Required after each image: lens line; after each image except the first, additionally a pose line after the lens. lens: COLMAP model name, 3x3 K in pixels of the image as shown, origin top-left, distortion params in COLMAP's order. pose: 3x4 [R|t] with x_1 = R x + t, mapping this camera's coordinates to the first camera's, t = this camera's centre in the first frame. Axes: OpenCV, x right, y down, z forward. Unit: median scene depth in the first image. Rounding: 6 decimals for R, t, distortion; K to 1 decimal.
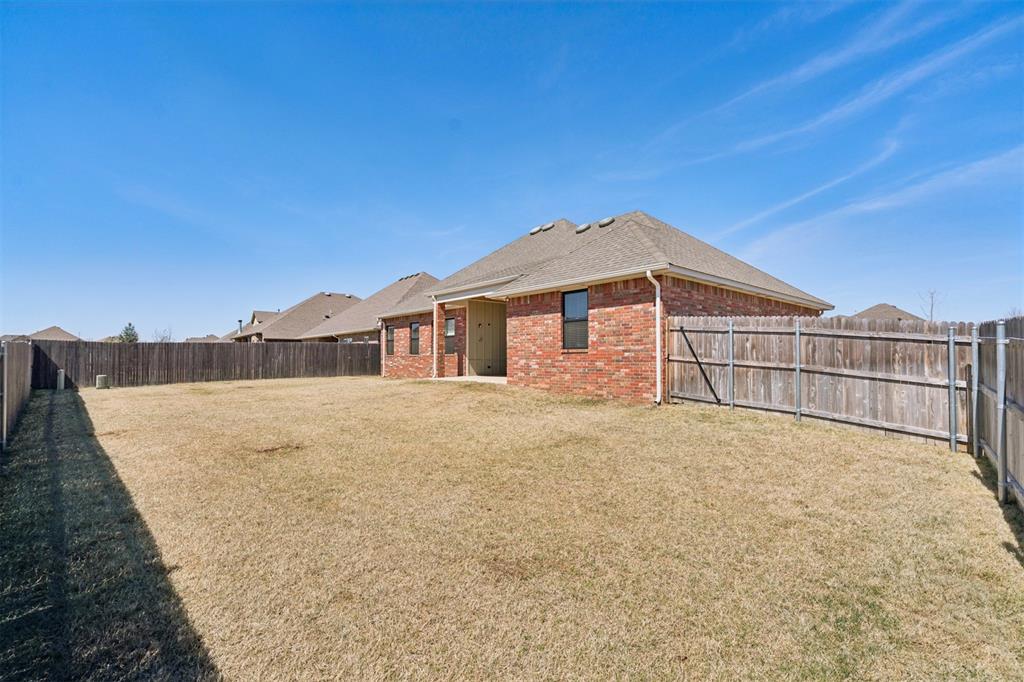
lens RADIAL K [[468.0, 0, 509.0], [0, 468.0, 341.9], [0, 0, 1]] dist [-0.001928, 0.000064]
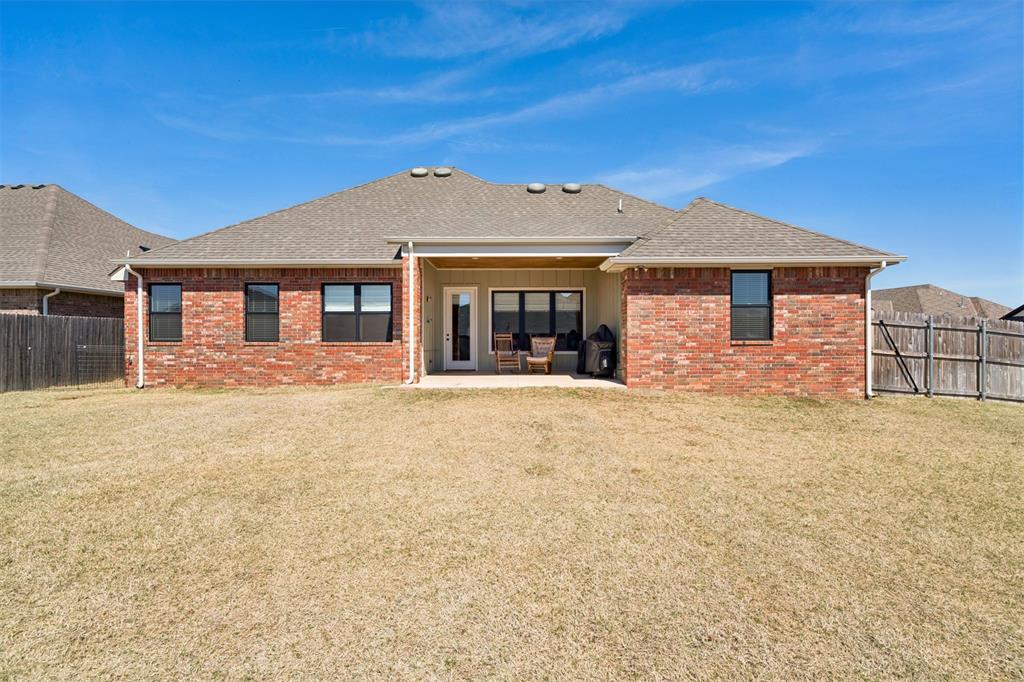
lens RADIAL K [[444.0, 0, 512.0], [0, 444.0, 341.0], [0, 0, 1]] dist [0.000272, 0.000106]
pose [[0.650433, -0.003096, 0.759557, -0.746188], [-0.027658, 0.999232, 0.027758, 0.006136], [-0.759060, -0.039063, 0.649848, 0.817861]]
